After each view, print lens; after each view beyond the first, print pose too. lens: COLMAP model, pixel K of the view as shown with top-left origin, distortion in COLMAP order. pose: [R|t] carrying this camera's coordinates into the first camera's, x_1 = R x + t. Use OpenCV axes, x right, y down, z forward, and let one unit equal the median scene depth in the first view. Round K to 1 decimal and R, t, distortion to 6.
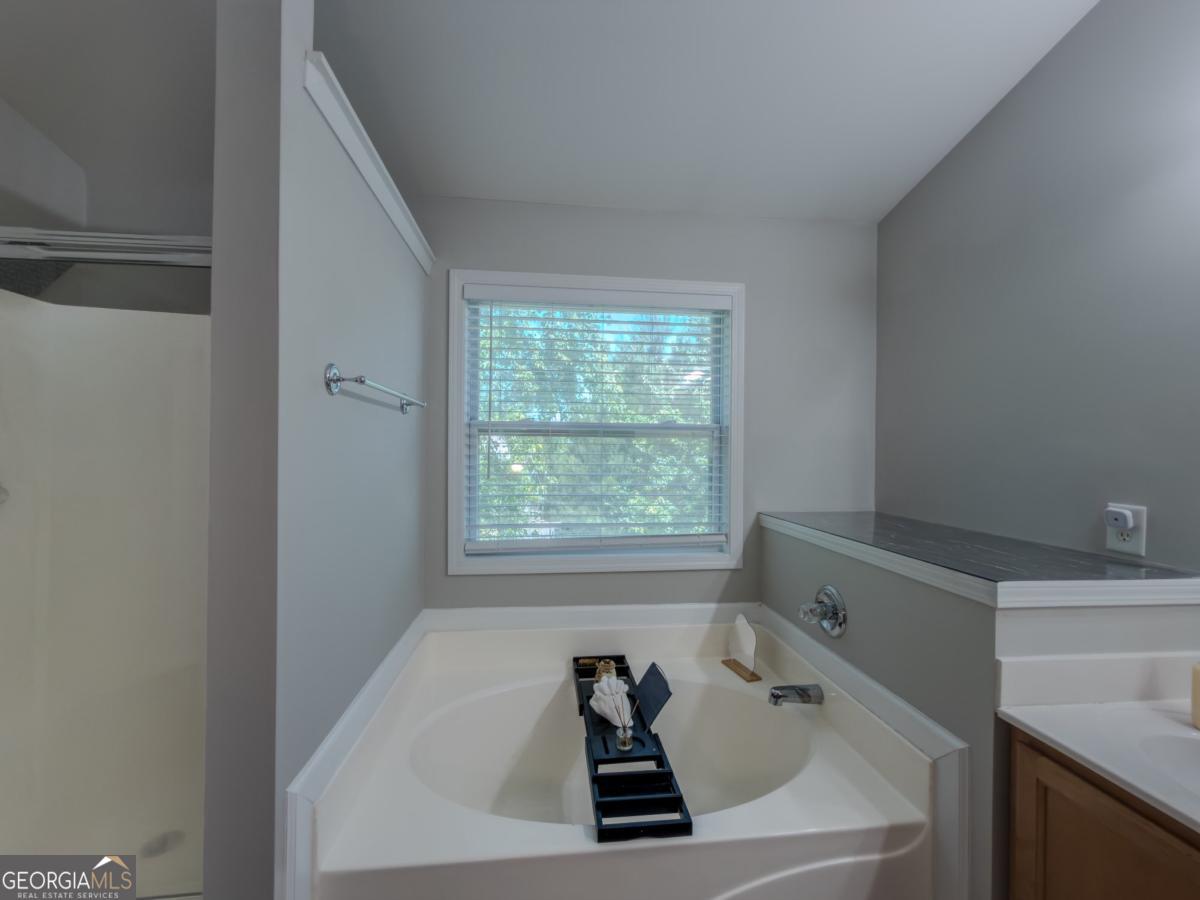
lens RADIAL K [[483.1, 0, 603.4], [0, 483.1, 450.6], [0, 0, 1]] dist [-0.002227, -0.000239]
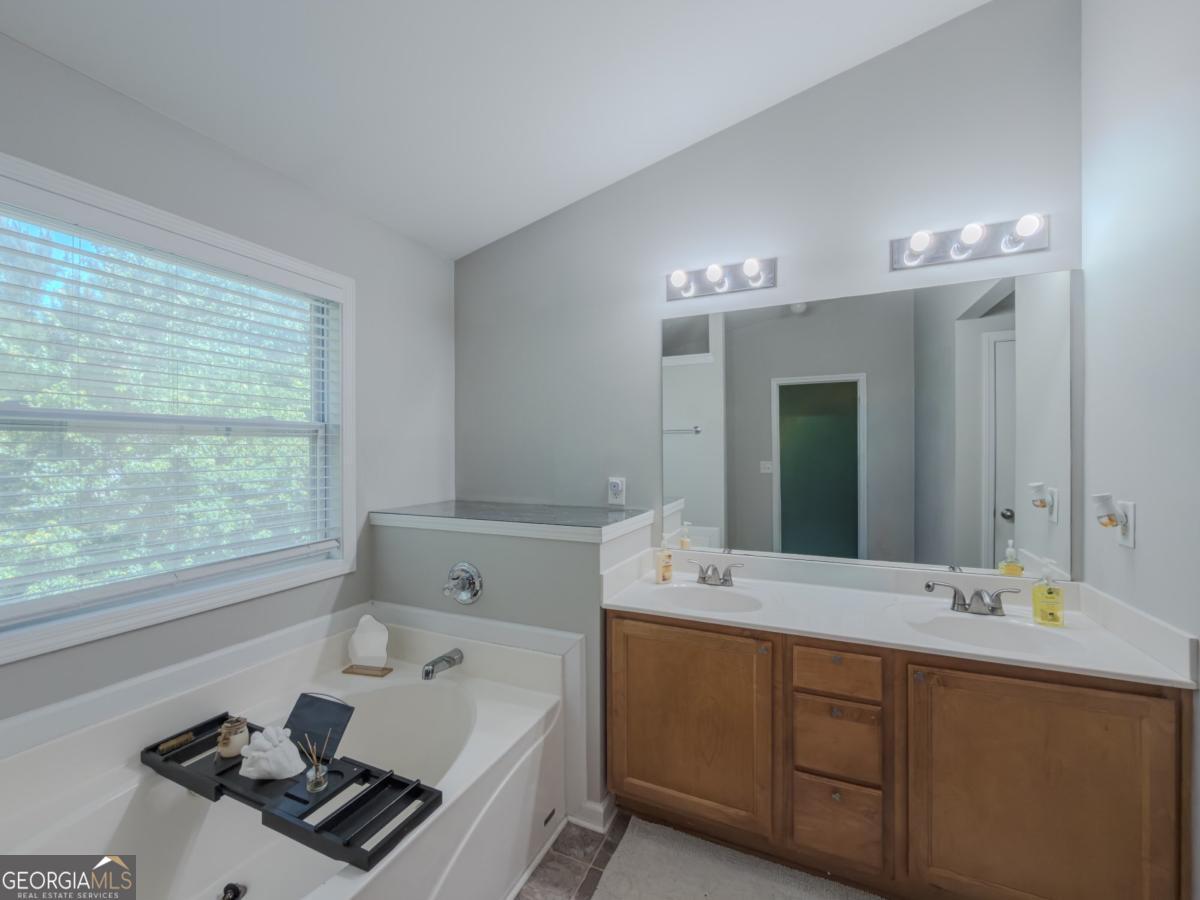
lens RADIAL K [[483.1, 0, 603.1], [0, 483.1, 451.3], [0, 0, 1]] dist [-0.002227, -0.000239]
pose [[0.515031, -0.013930, 0.857059, -0.316943], [0.009885, 0.999898, 0.010312, -0.003663], [-0.857115, 0.003161, 0.515116, 0.071827]]
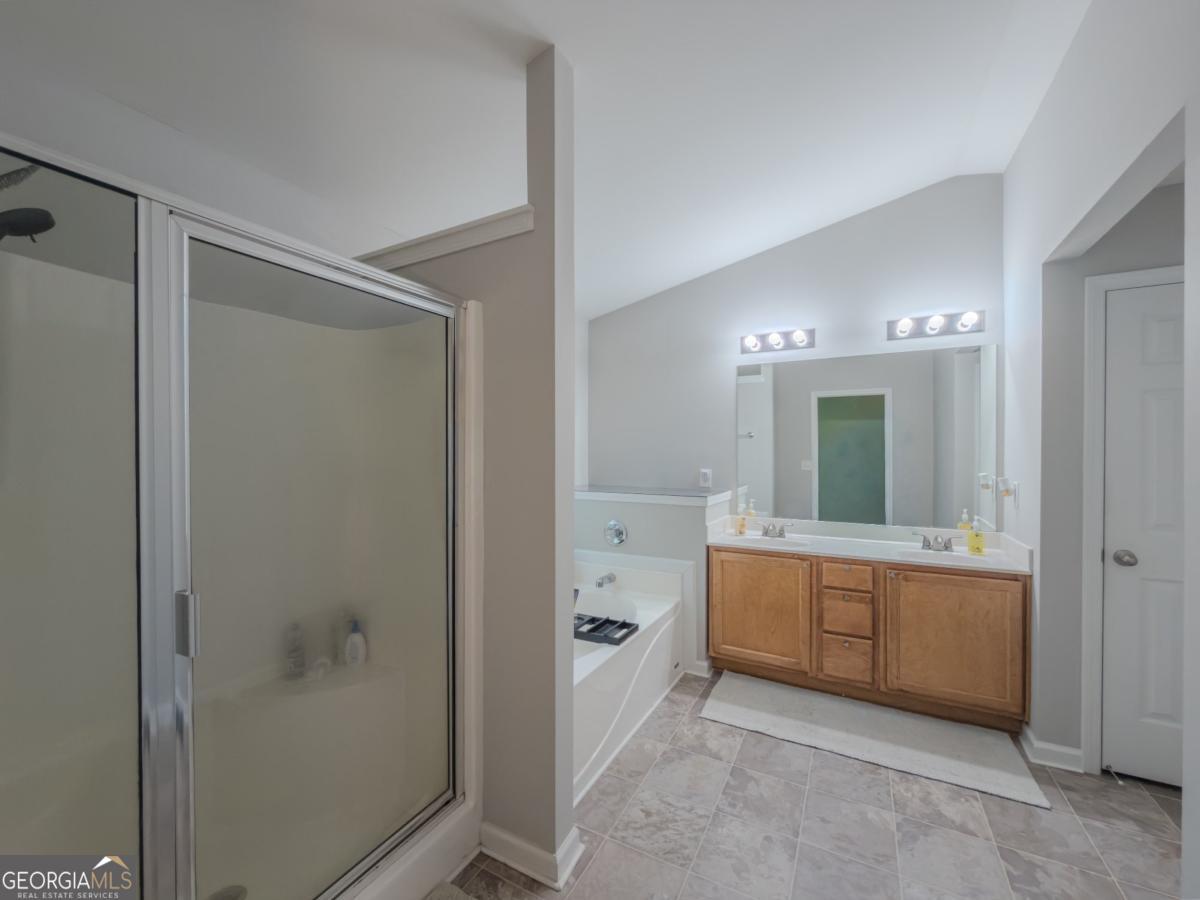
lens RADIAL K [[483.1, 0, 608.6], [0, 483.1, 453.1], [0, 0, 1]] dist [-0.002227, -0.000239]
pose [[0.566784, -0.013755, 0.823751, -0.952654], [0.006052, 0.999903, 0.012532, -0.011430], [-0.823844, -0.002118, 0.566813, -0.061801]]
